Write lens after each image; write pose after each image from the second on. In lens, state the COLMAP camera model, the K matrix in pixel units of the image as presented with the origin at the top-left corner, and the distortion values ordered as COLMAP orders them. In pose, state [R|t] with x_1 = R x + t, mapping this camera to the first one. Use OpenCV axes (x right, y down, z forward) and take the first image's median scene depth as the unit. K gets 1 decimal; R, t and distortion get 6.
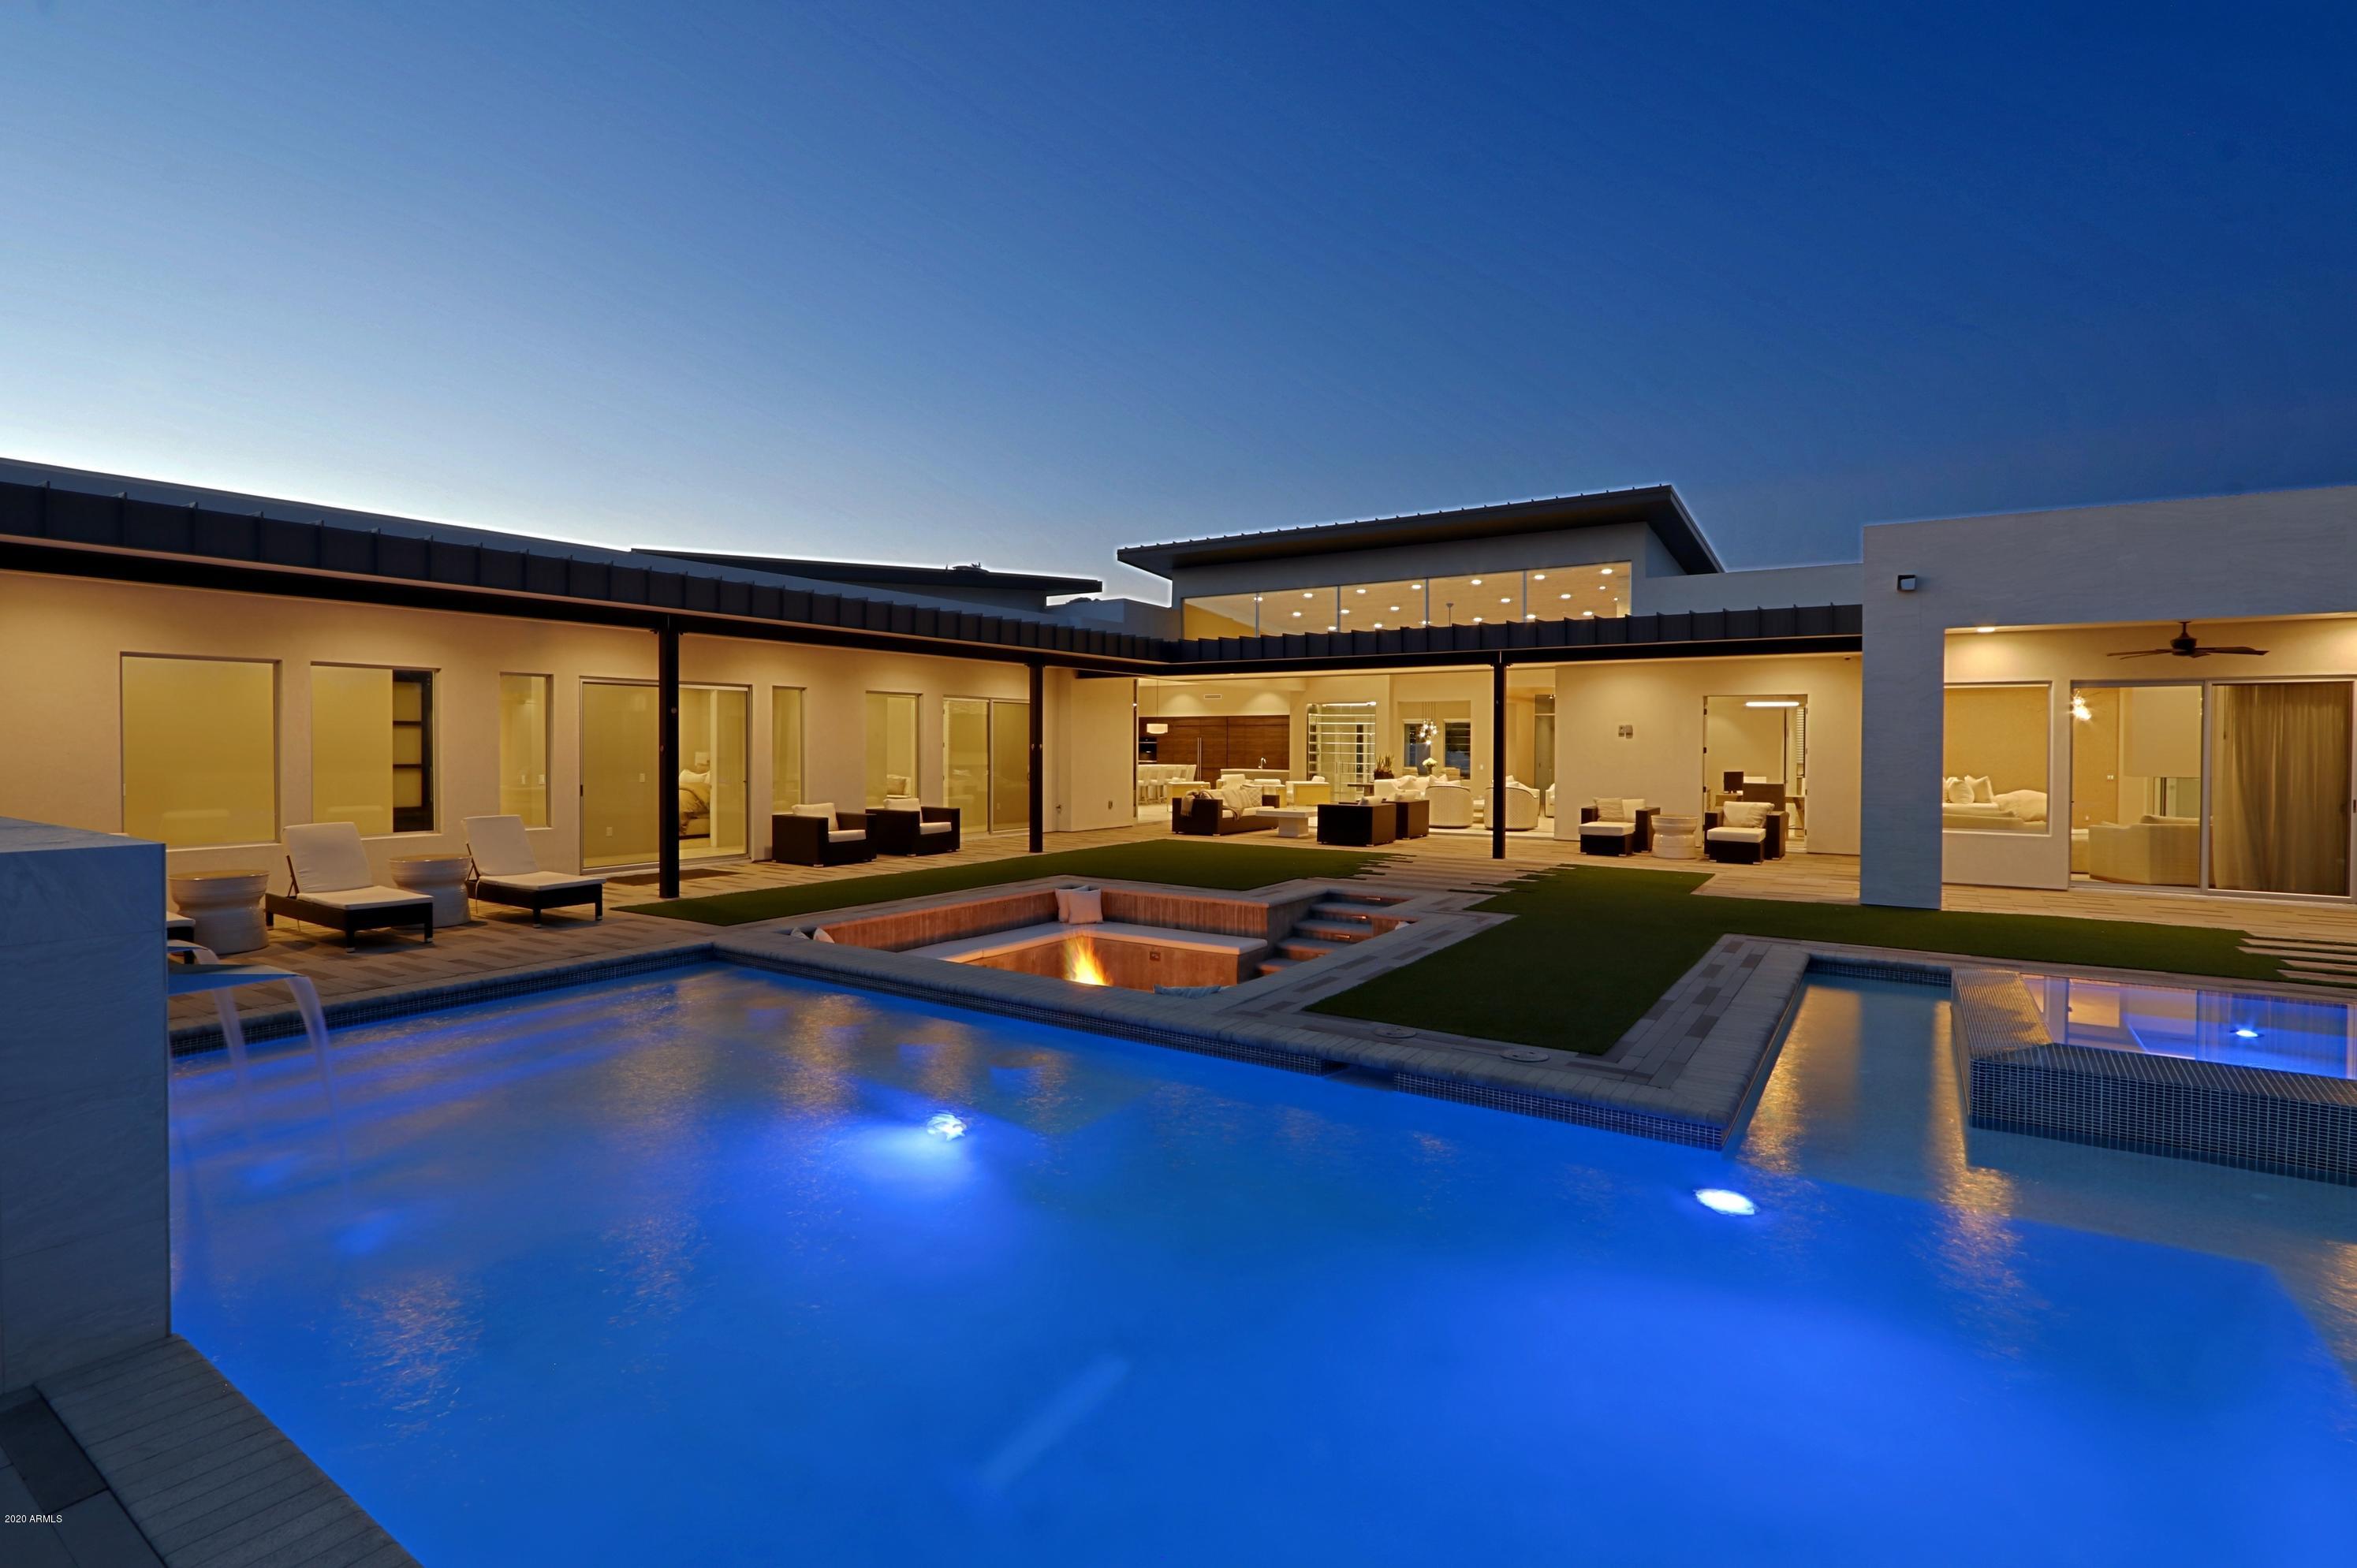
lens RADIAL K [[1109.6, 0, 1173.2], [0, 1109.6, 753.1], [0, 0, 1]] dist [-0.019915, 0.004482]
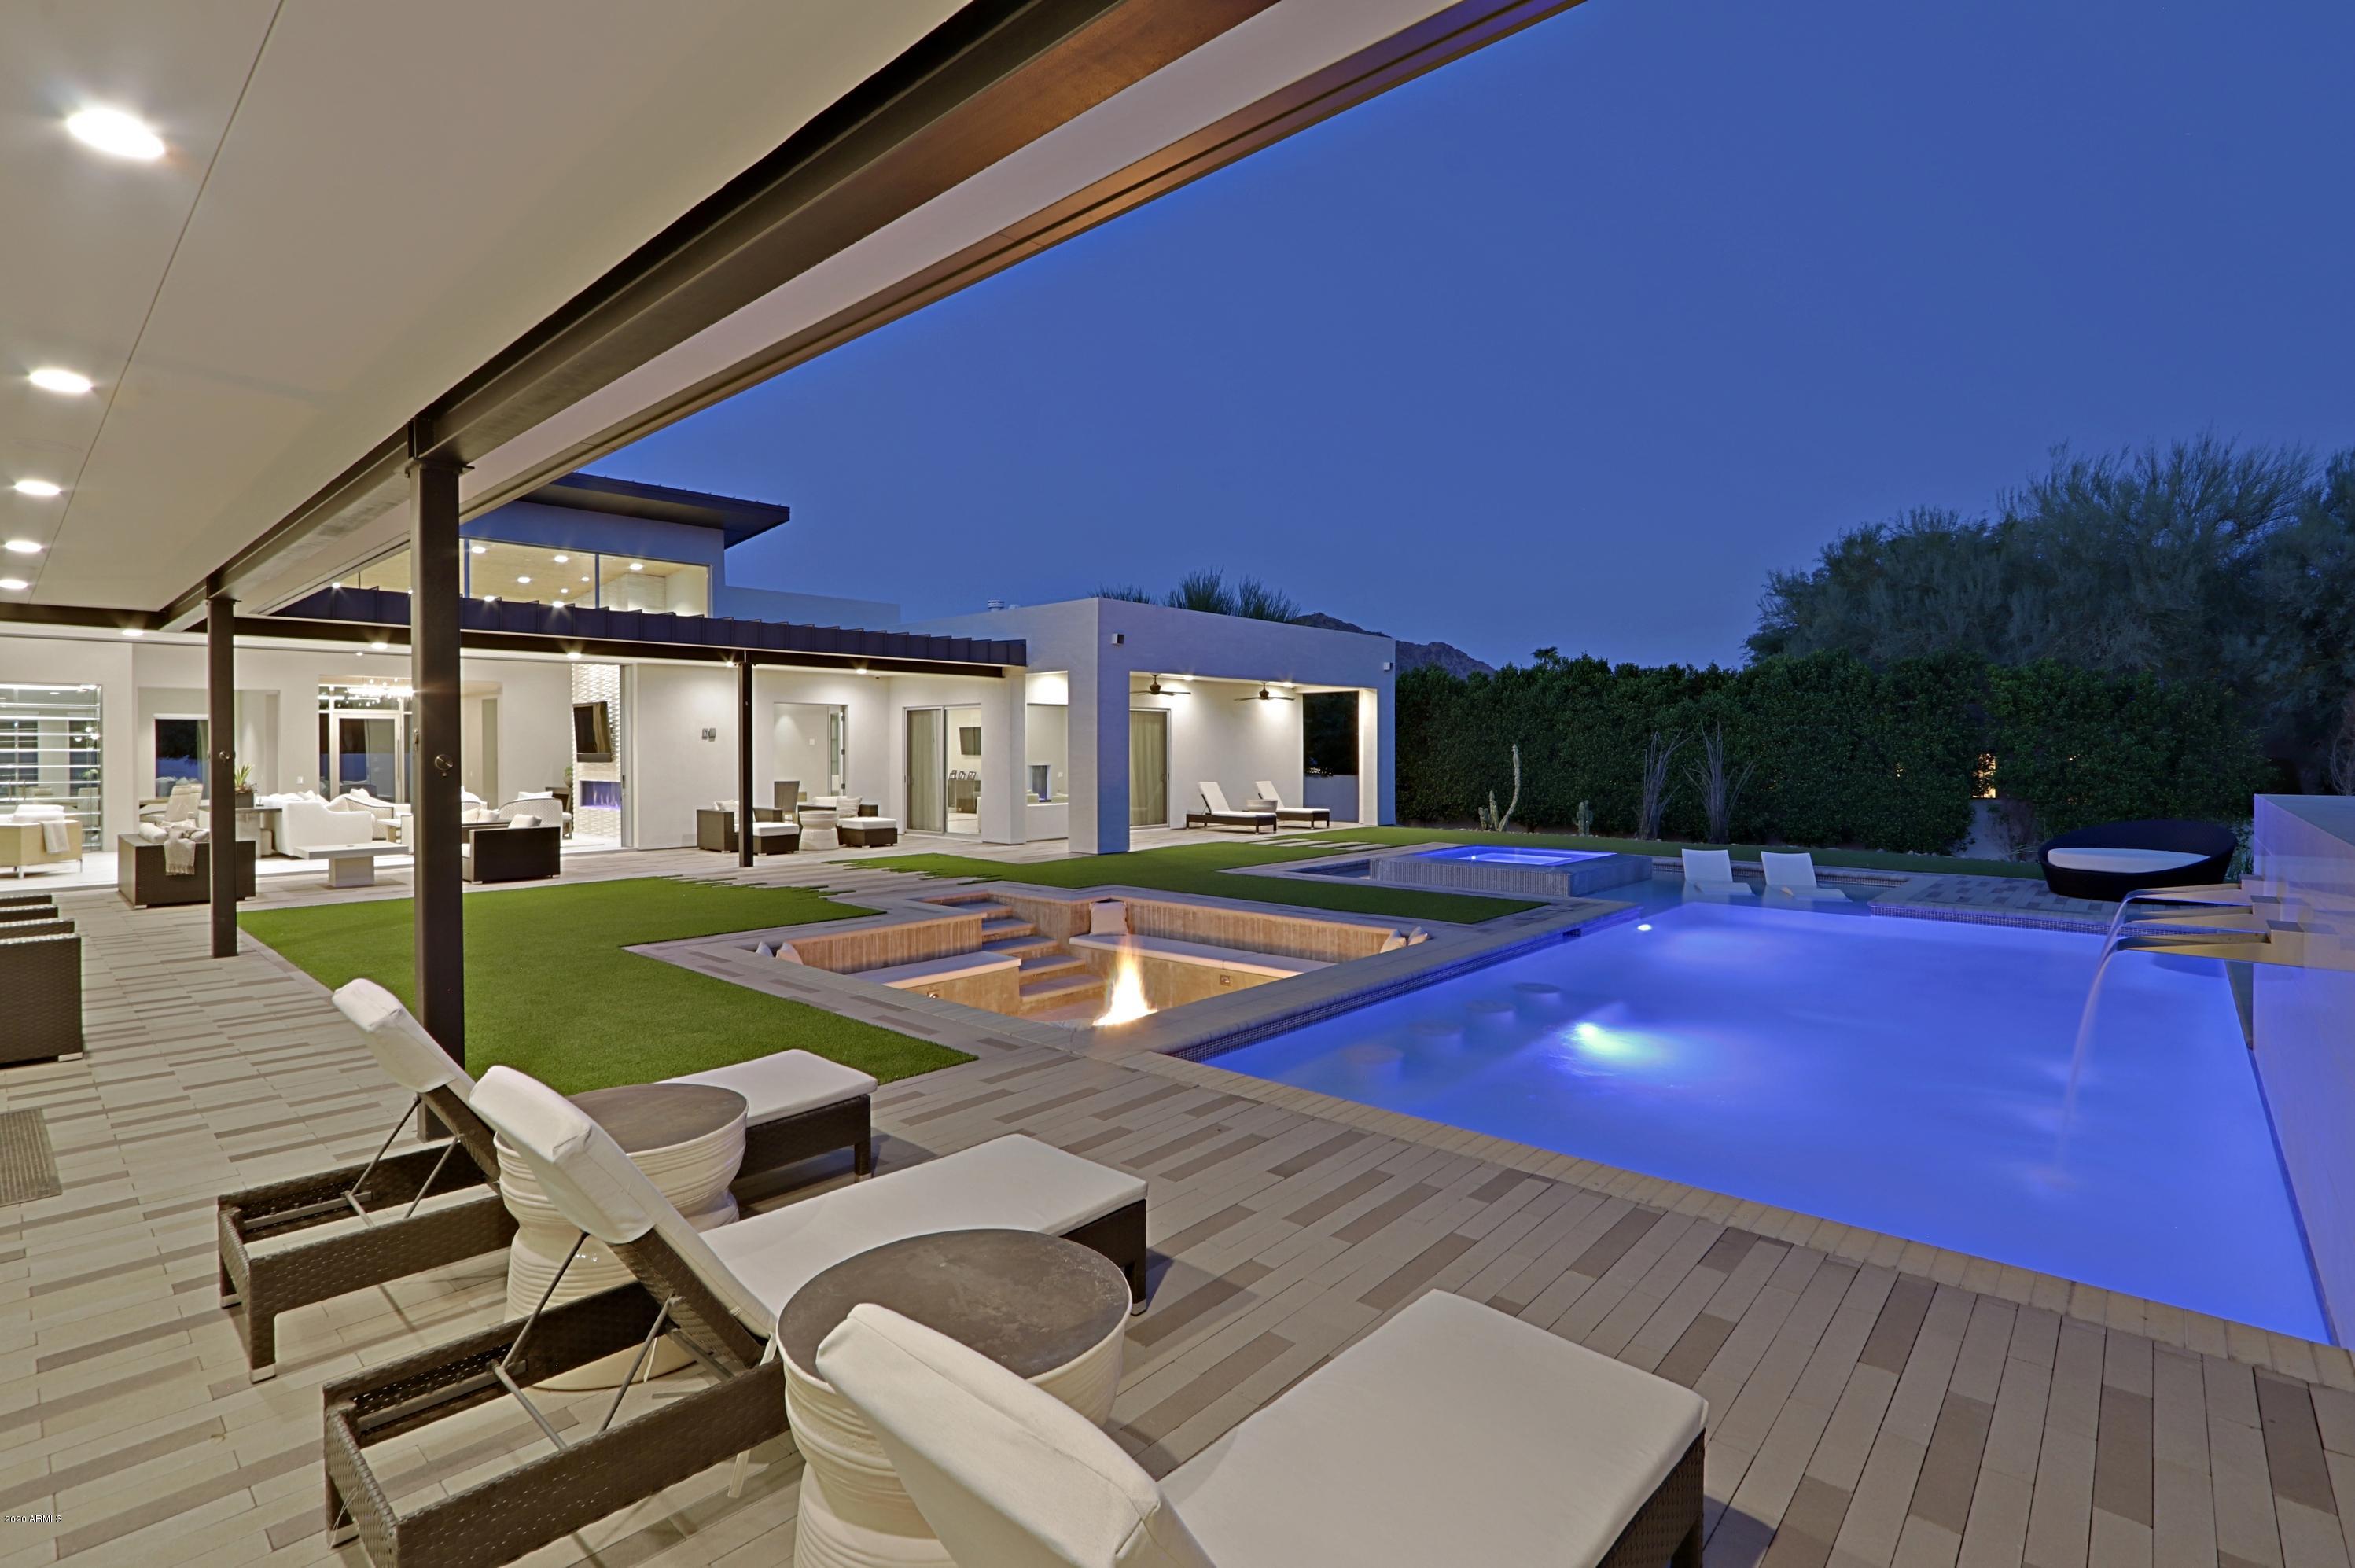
lens RADIAL K [[1108.8, 0, 1179.7], [0, 1108.8, 761.9], [0, 0, 1]] dist [-0.019915, 0.004482]
pose [[0.139567, -0.016779, 0.990070, -0.585389], [0.013196, 0.999799, 0.015084, -0.005083], [-0.990125, 0.010960, 0.139760, 0.487156]]
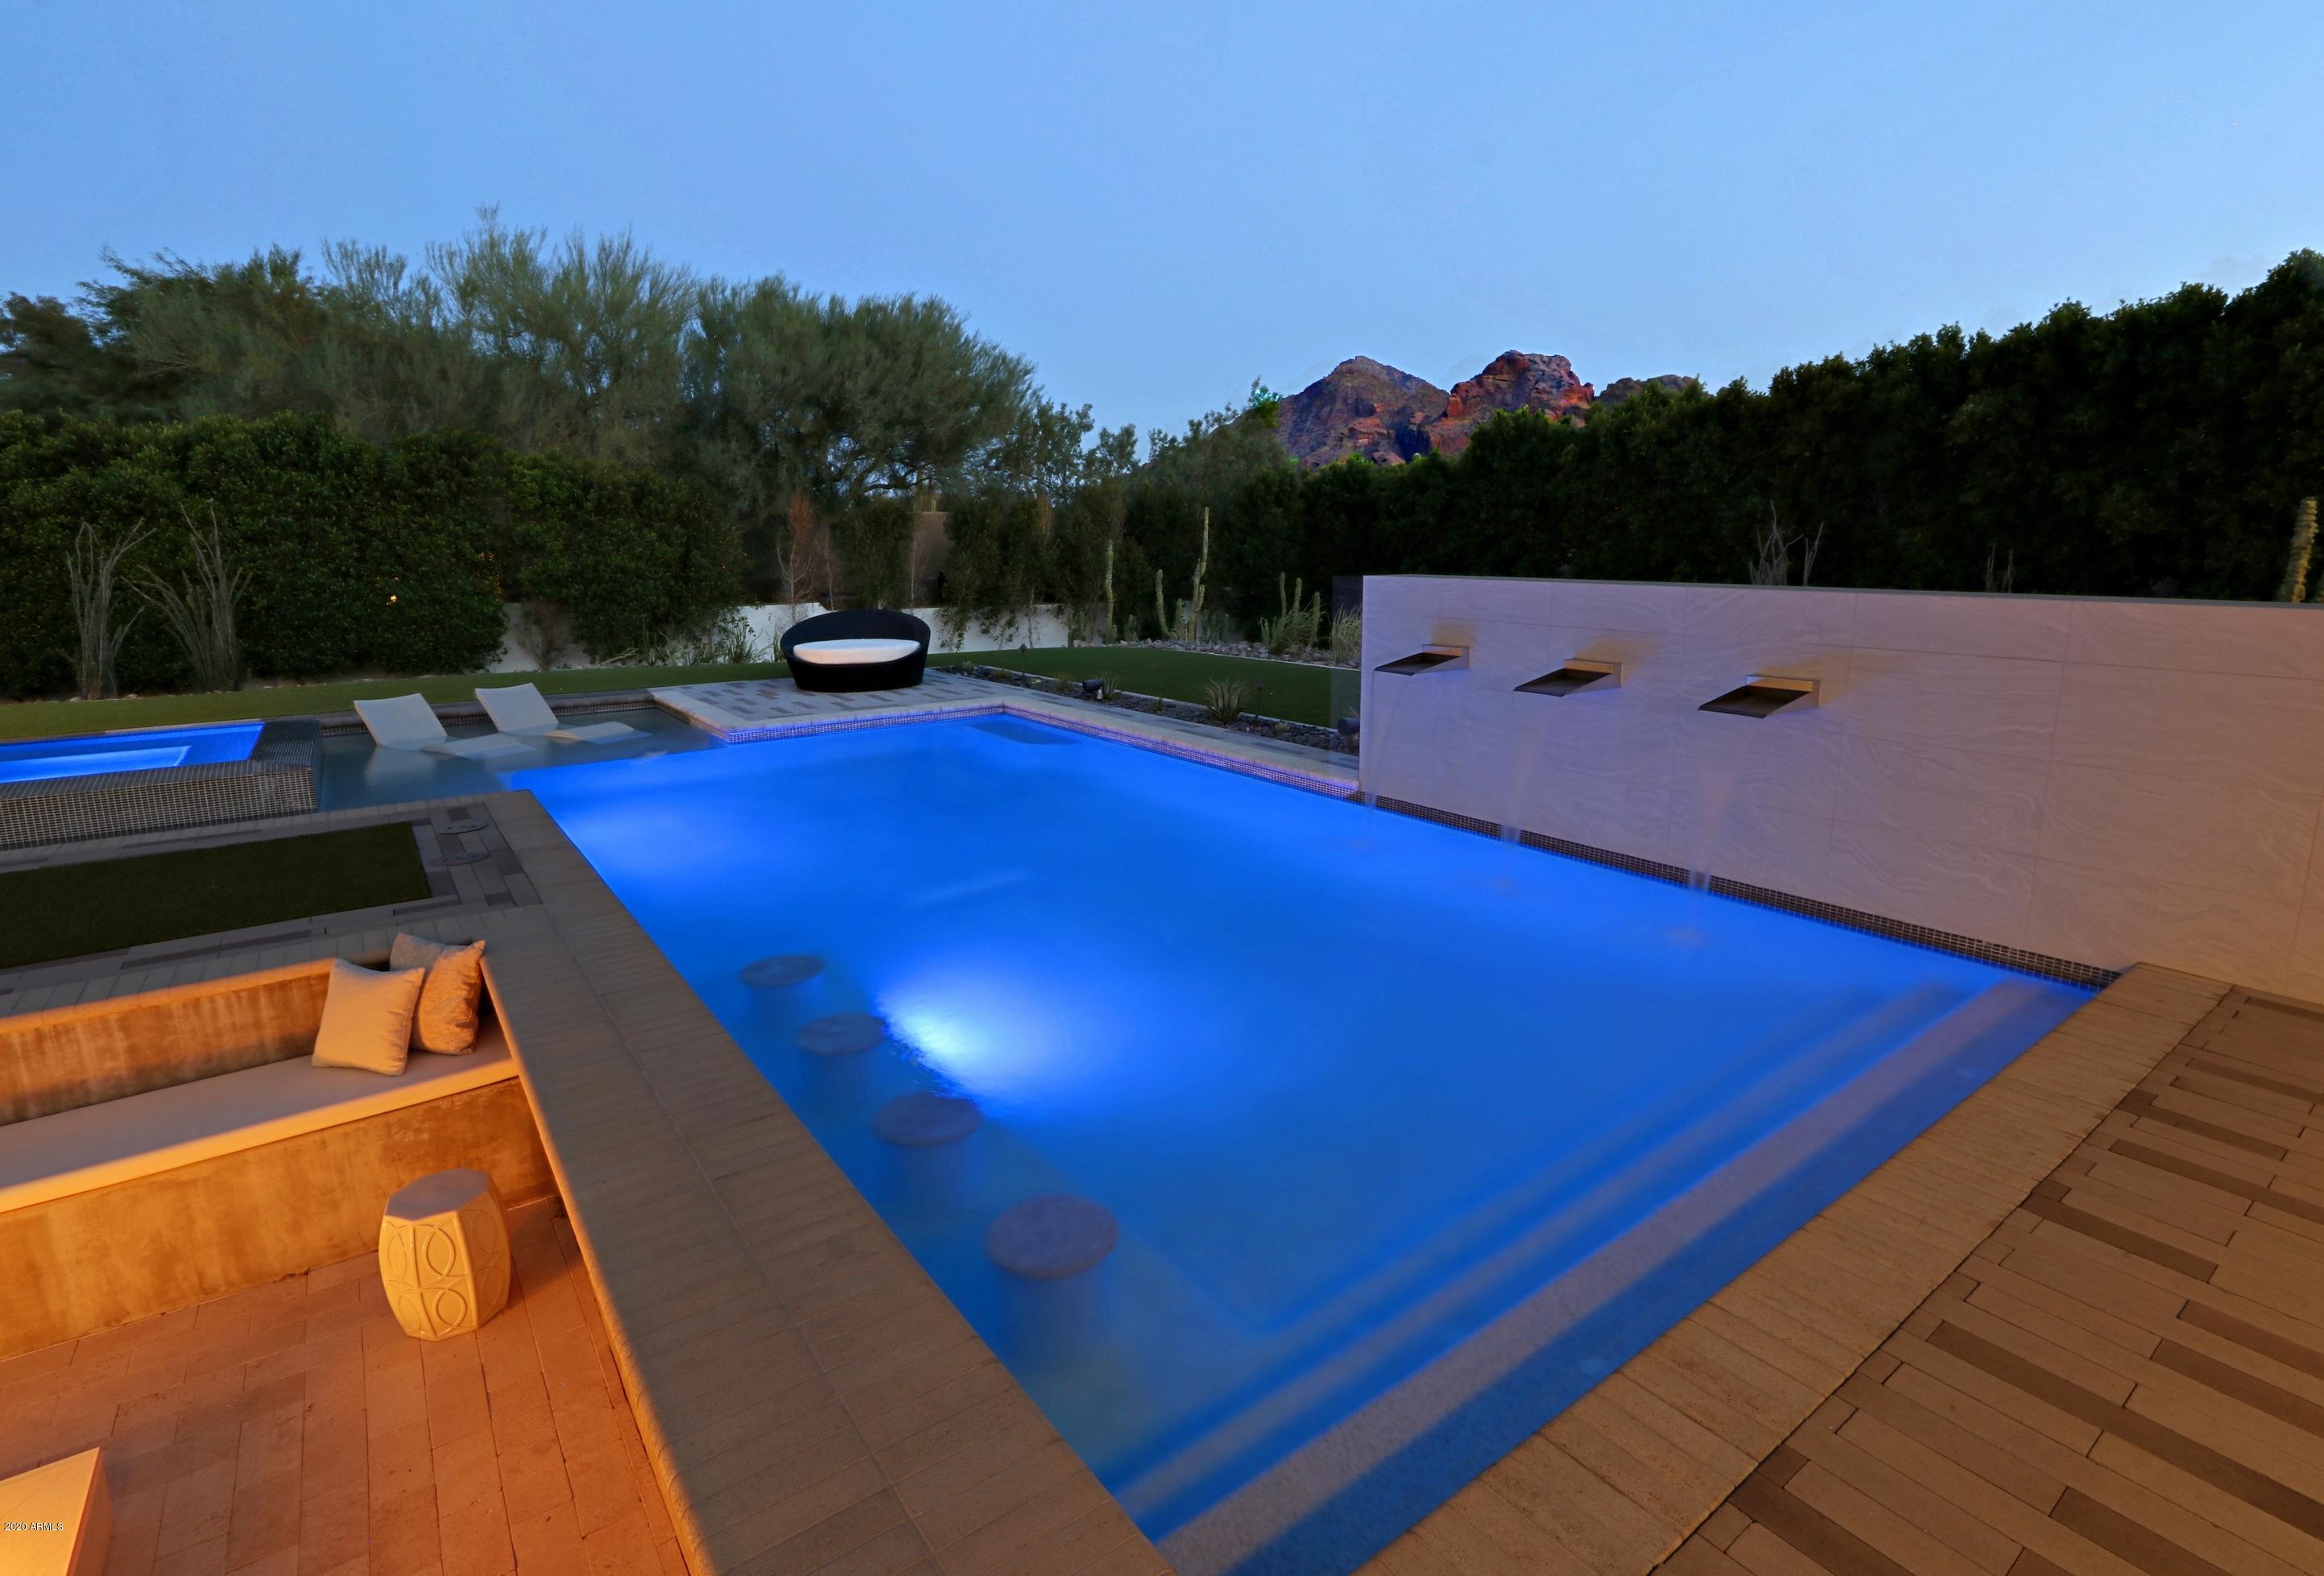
lens RADIAL K [[1120.9, 0, 1188.8], [0, 1120.9, 762.3], [0, 0, 1]] dist [-0.016295, 0.002941]
pose [[-0.945572, -0.061284, 0.319589, -0.251664], [0.005833, 0.978756, 0.204944, -0.002538], [-0.325360, 0.195653, -0.925127, 0.625232]]
